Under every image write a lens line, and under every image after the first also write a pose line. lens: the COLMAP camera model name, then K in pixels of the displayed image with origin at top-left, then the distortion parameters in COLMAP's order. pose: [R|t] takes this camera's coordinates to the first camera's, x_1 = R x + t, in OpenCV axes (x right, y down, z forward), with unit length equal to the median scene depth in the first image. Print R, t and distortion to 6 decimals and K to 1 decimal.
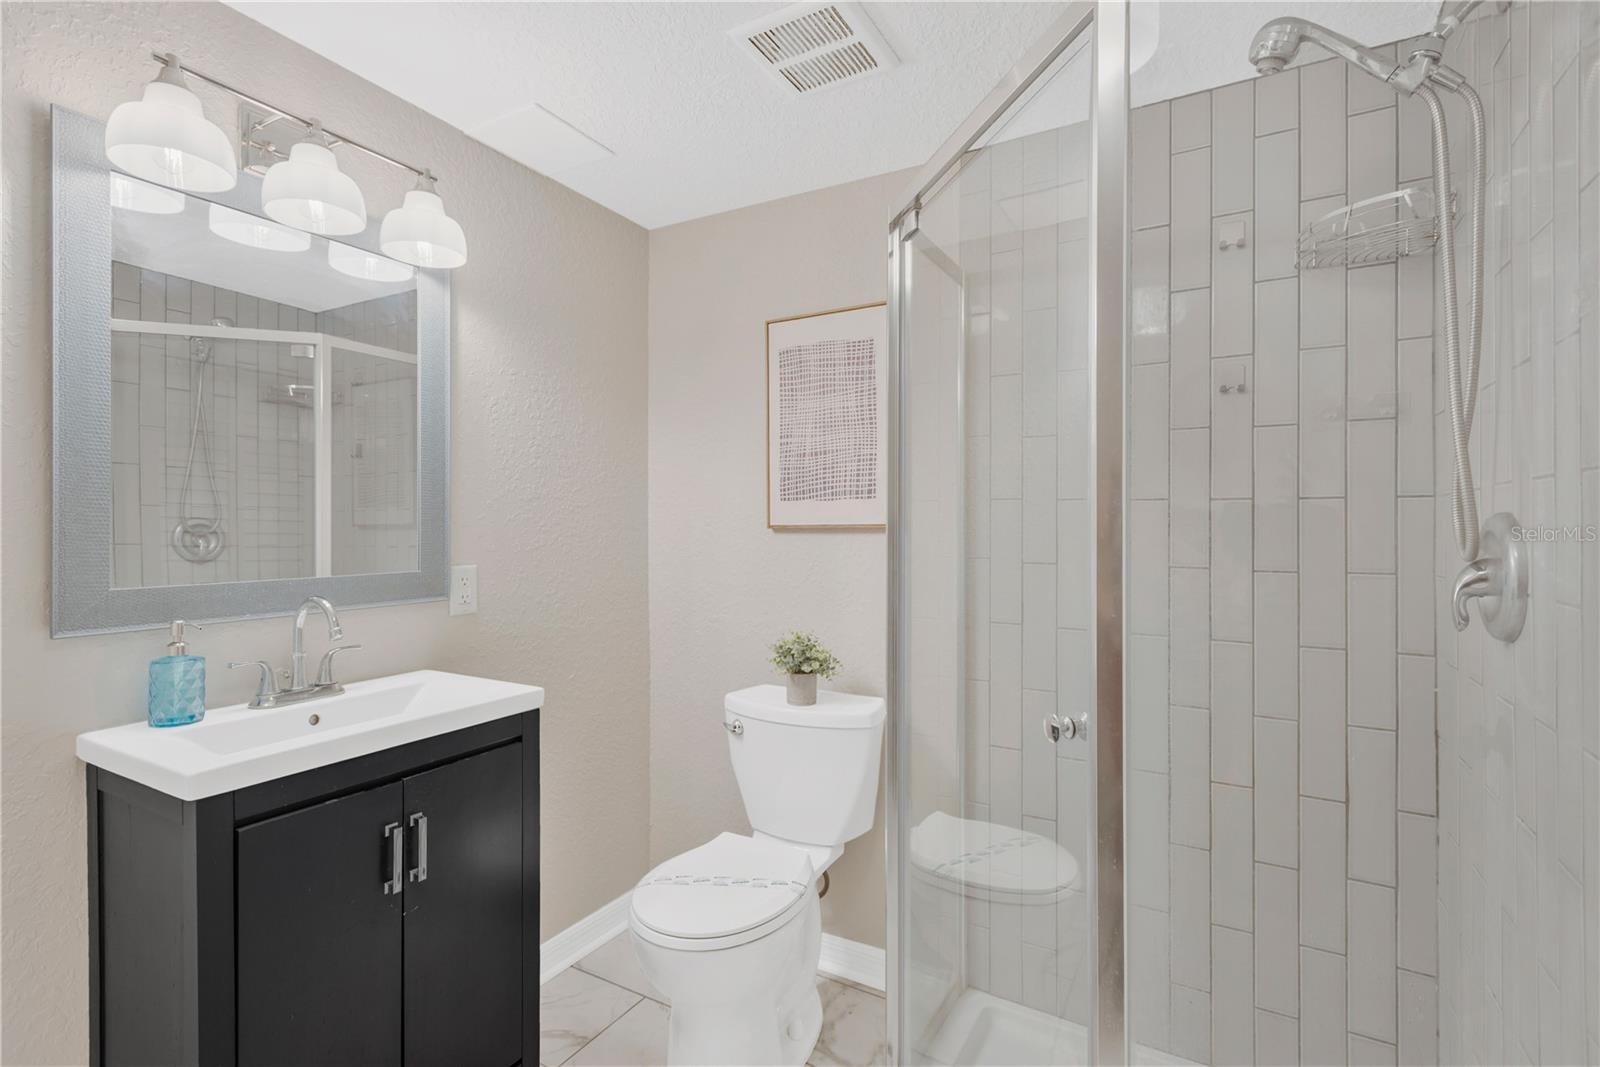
lens RADIAL K [[767.9, 0, 794.1], [0, 767.9, 529.1], [0, 0, 1]] dist [0.013508, -0.003050]
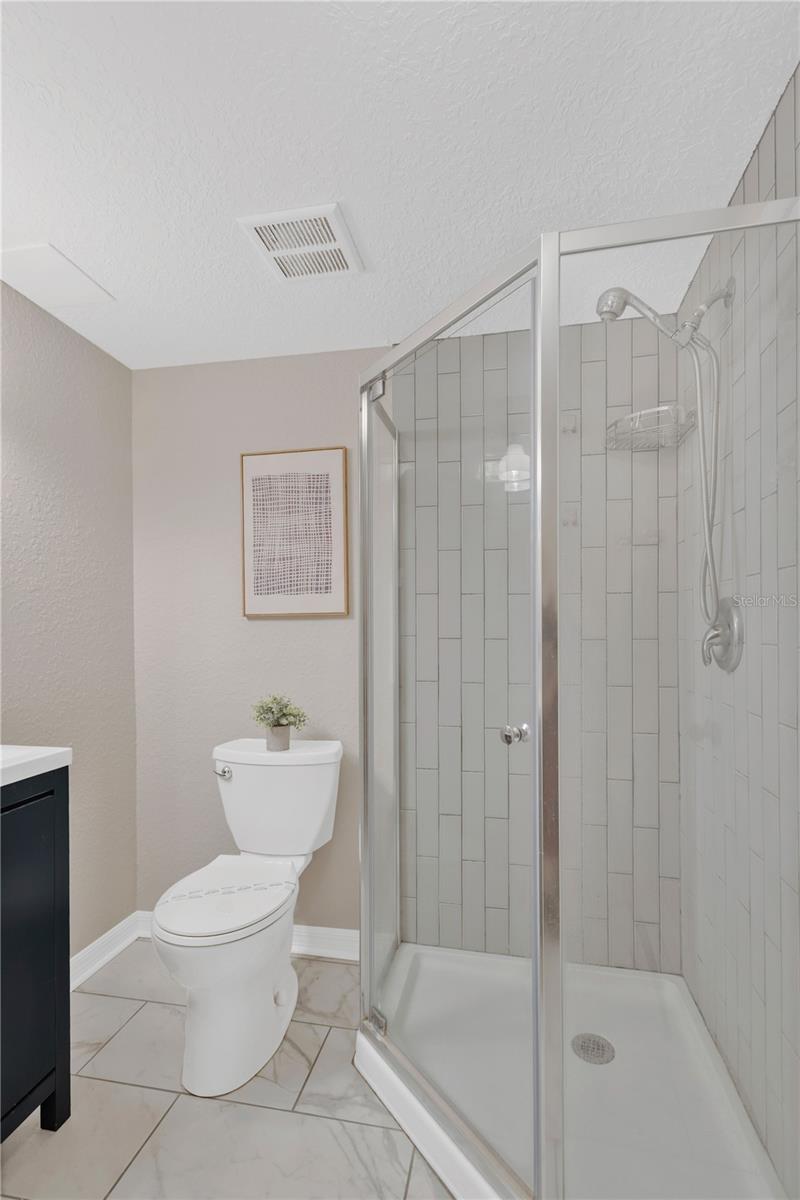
lens RADIAL K [[575.9, 0, 413.2], [0, 575.9, 629.7], [0, 0, 1]] dist [0.013508, -0.003050]
pose [[0.945586, -0.009468, 0.325235, -0.114342], [0.008338, 0.999953, 0.004870, 0.026457], [-0.325266, -0.001893, 0.945621, 0.001665]]
